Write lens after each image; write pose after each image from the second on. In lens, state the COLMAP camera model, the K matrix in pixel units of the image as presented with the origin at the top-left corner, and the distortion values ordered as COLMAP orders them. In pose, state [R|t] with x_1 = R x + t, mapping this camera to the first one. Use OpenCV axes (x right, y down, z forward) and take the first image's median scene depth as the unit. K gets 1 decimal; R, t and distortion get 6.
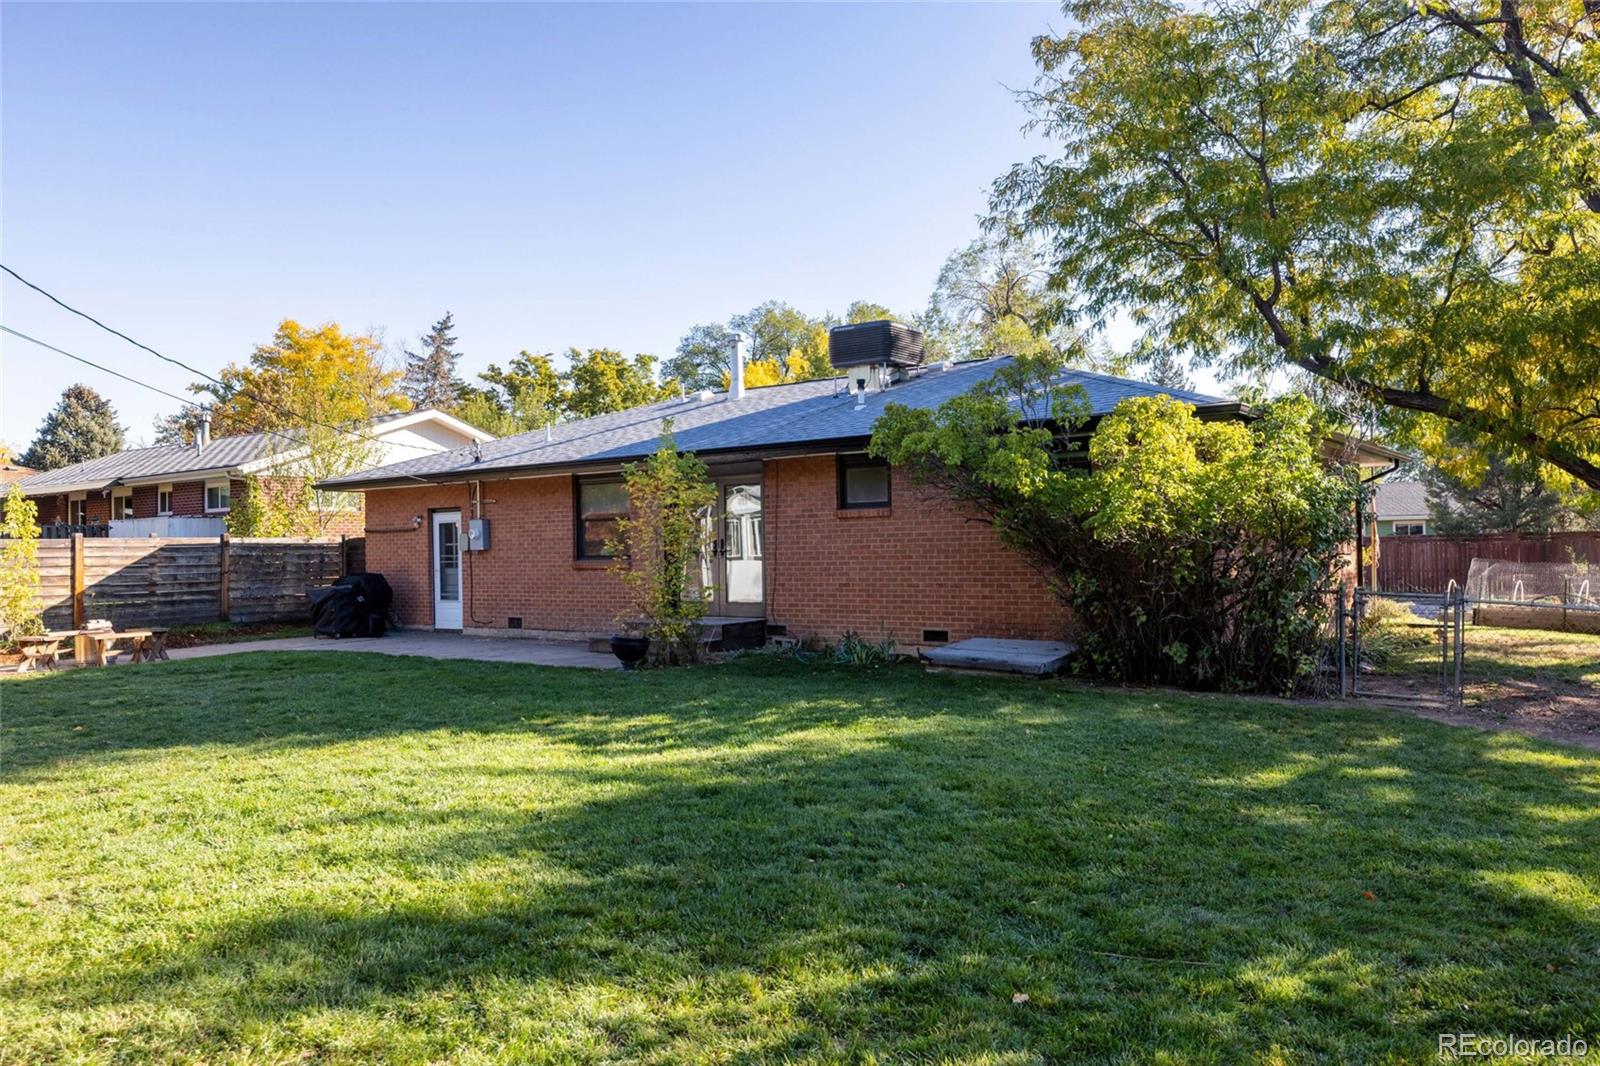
lens RADIAL K [[1237.0, 0, 800.1], [0, 1237.0, 534.6], [0, 0, 1]] dist [0.012020, 0.001444]
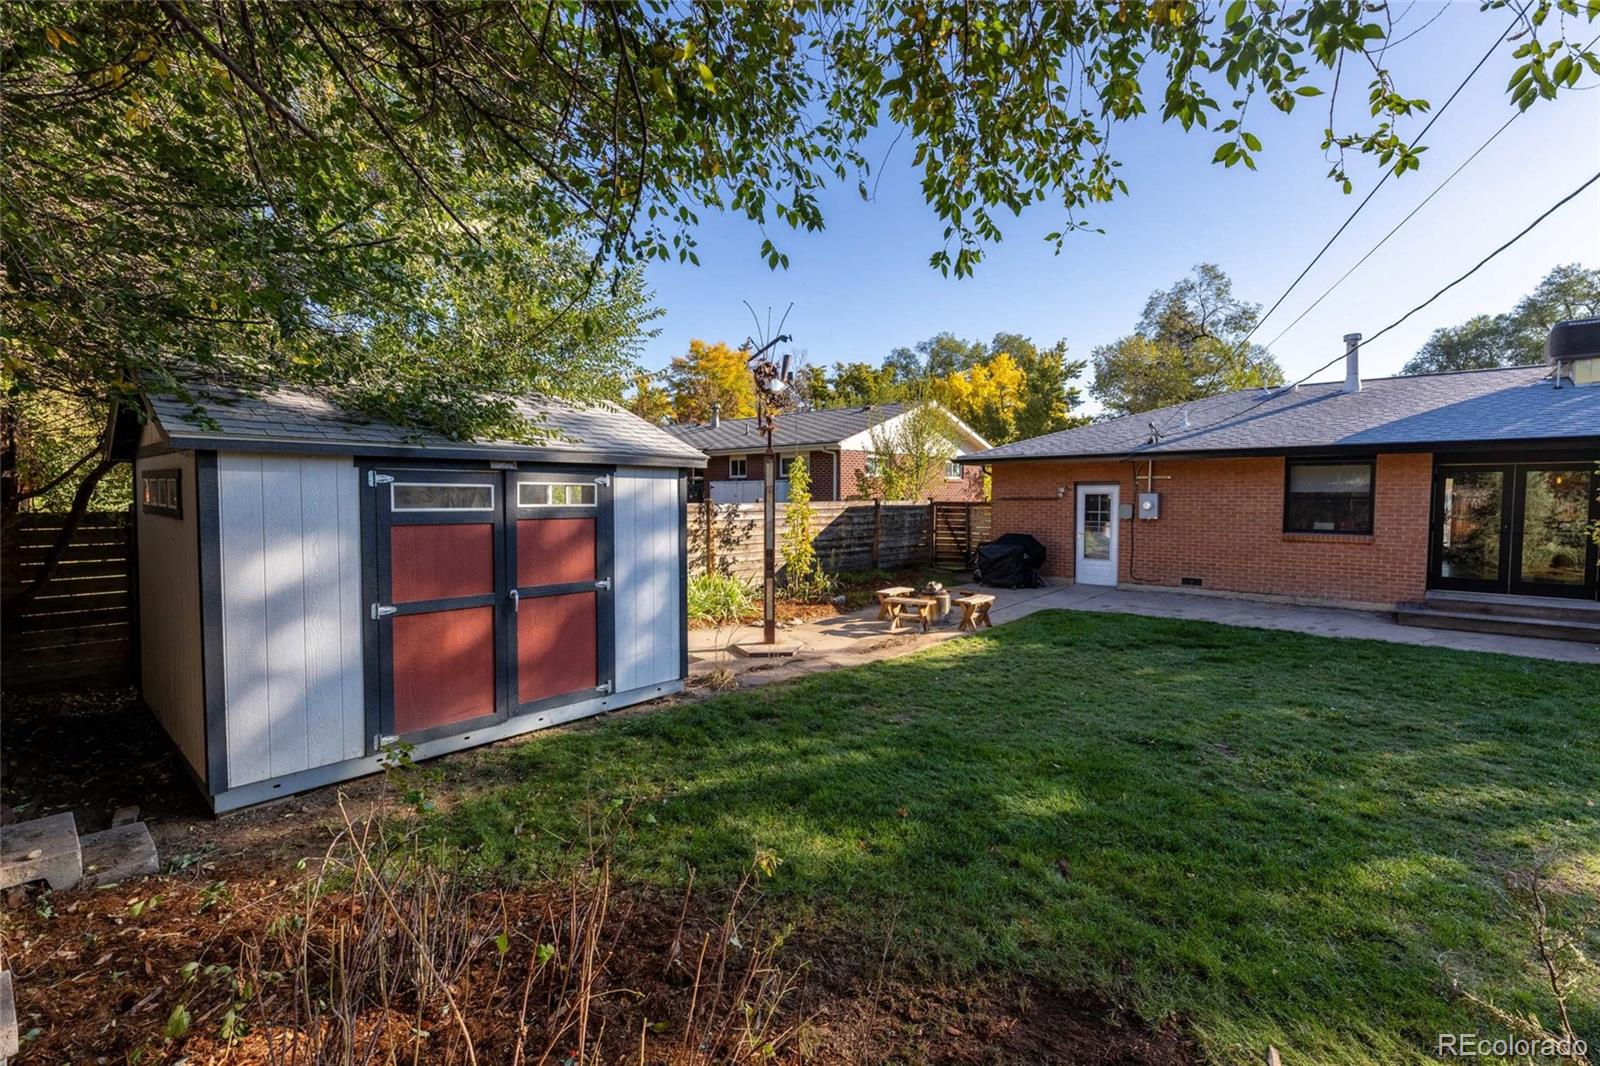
lens RADIAL K [[783.9, 0, 805.7], [0, 783.9, 522.0], [0, 0, 1]] dist [0.001623, 0.001356]
pose [[0.995759, 0.023110, -0.089055, -0.486071], [-0.019050, 0.998752, 0.046176, -0.011823], [0.090011, -0.044283, 0.994956, 0.217877]]
